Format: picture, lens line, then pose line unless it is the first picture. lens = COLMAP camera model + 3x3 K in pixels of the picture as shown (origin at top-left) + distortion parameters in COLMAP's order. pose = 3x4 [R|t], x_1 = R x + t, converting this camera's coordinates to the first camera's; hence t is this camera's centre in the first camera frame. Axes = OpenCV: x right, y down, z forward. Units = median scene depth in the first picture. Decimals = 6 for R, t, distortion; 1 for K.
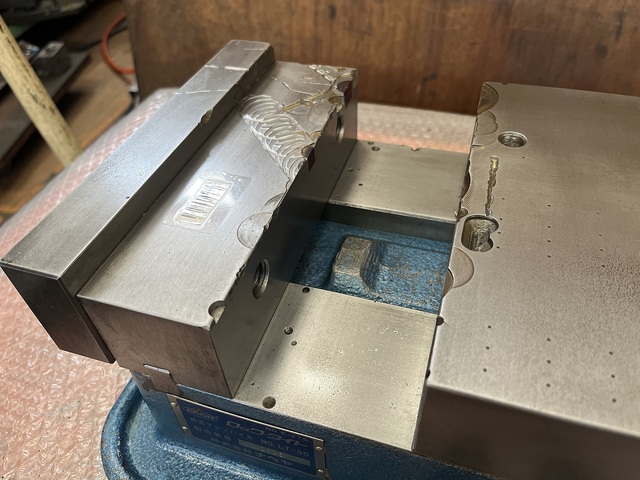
lens RADIAL K [[502.4, 0, 319.8], [0, 502.4, 244.7], [0, 0, 1]] dist [0.062255, -0.114464]
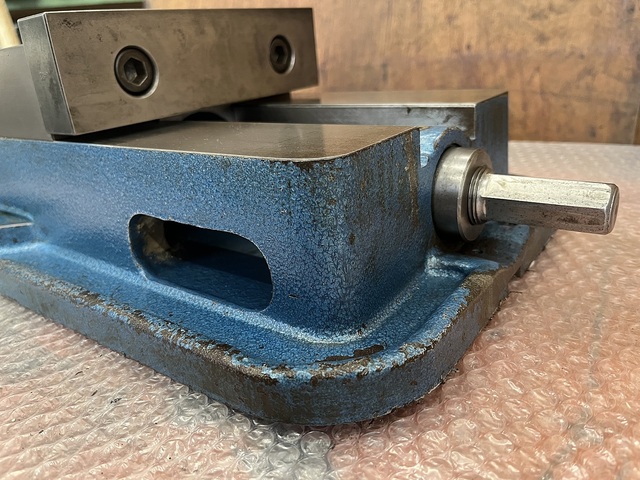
lens RADIAL K [[502.4, 0, 319.8], [0, 502.4, 244.7], [0, 0, 1]] dist [0.062255, -0.114464]
pose [[0.943580, 0.094704, -0.317314, 1.448435], [-0.204542, 0.920265, -0.333578, 0.751891], [0.260422, 0.379662, 0.887715, -0.109276]]
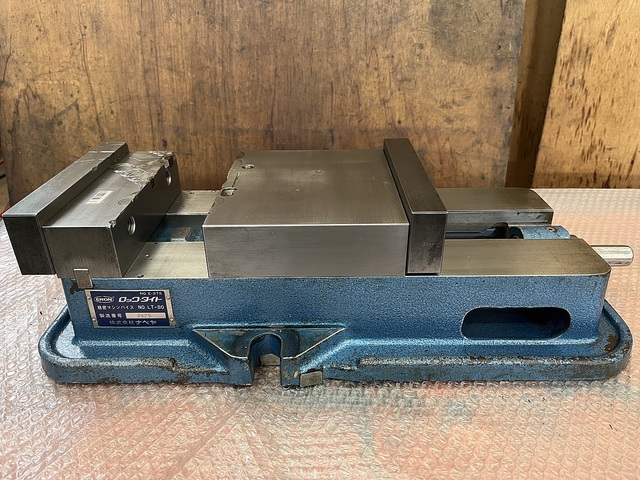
lens RADIAL K [[502.4, 0, 319.8], [0, 502.4, 244.7], [0, 0, 1]] dist [0.062255, -0.114464]
pose [[0.954257, -0.105676, 0.279690, 0.025898], [0.182348, 0.947040, -0.264318, 0.624975], [-0.236945, 0.303228, 0.922990, -0.831931]]
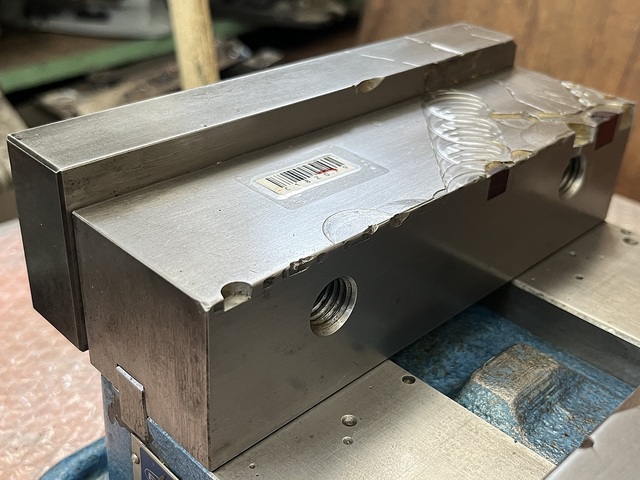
lens RADIAL K [[792.5, 0, 320.0], [0, 792.5, 240.0], [0, 0, 1]] dist [0.004031, 0.029578]
pose [[0.885241, 0.315096, -0.342144, 0.120426], [-0.388947, 0.904870, -0.173001, 0.119919], [0.255084, 0.286224, 0.923584, 0.071785]]
